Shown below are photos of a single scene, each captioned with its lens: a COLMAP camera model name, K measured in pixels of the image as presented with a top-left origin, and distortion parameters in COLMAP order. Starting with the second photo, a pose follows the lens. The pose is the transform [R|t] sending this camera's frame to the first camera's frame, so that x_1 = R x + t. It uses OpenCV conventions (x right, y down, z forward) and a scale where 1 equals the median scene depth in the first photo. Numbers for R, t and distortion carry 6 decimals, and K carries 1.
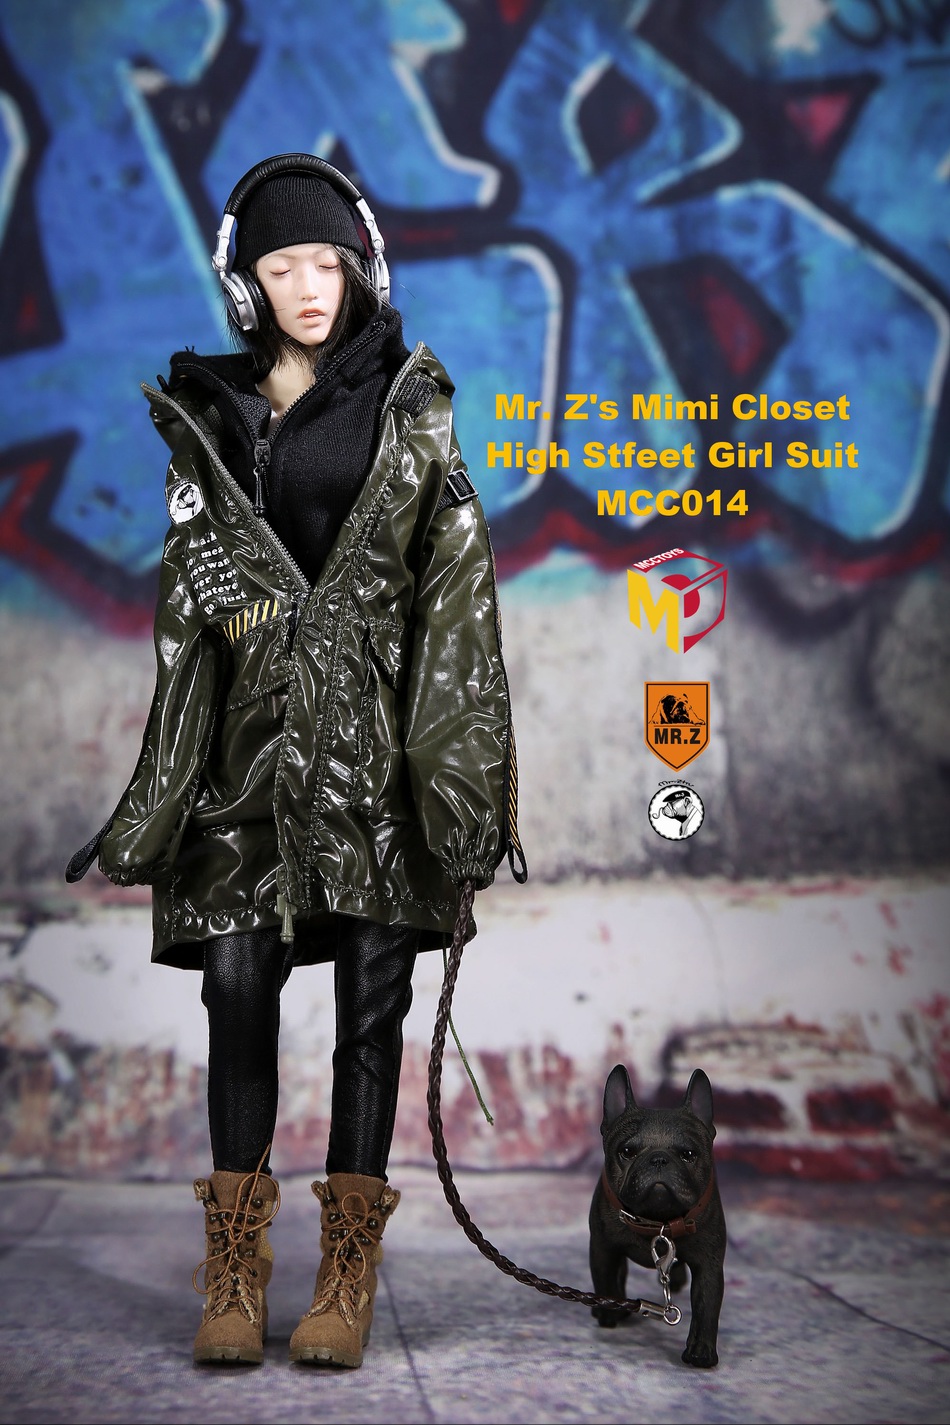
lens RADIAL K [[3057.9, 0, 430.6], [0, 3057.9, 724.4], [0, 0, 1]] dist [0.064378, 0.000000]
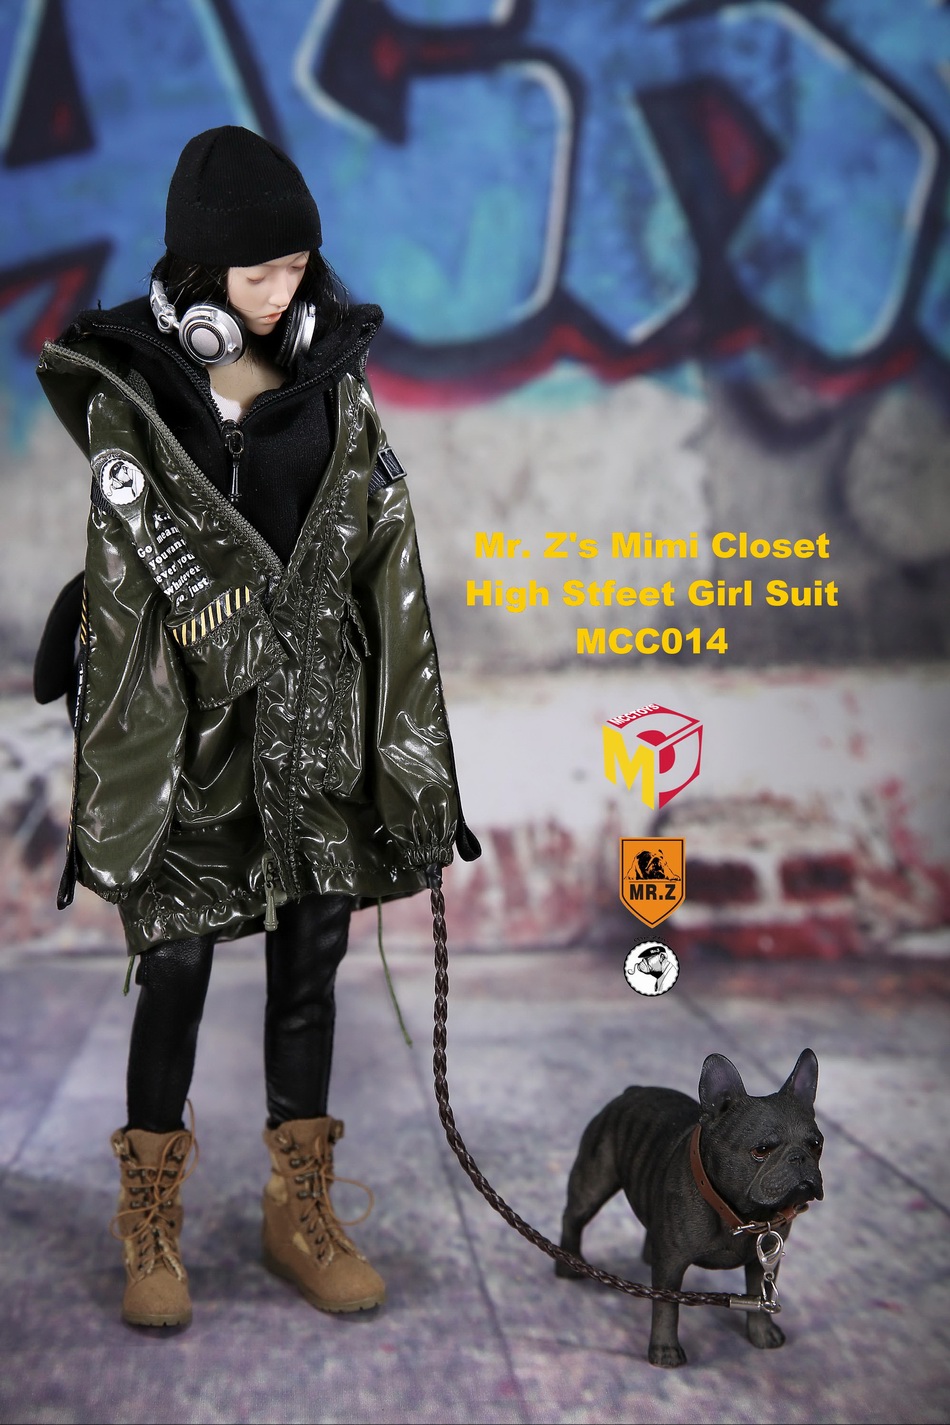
lens RADIAL K [[2665.2, 0, 483.5], [0, 2665.2, 756.8], [0, 0, 1]] dist [0.131126, 0.000000]
pose [[0.998144, 0.001936, 0.060870, -0.043586], [-0.016043, 0.972553, 0.232126, -0.139613], [-0.058750, -0.232672, 0.970779, 0.050793]]
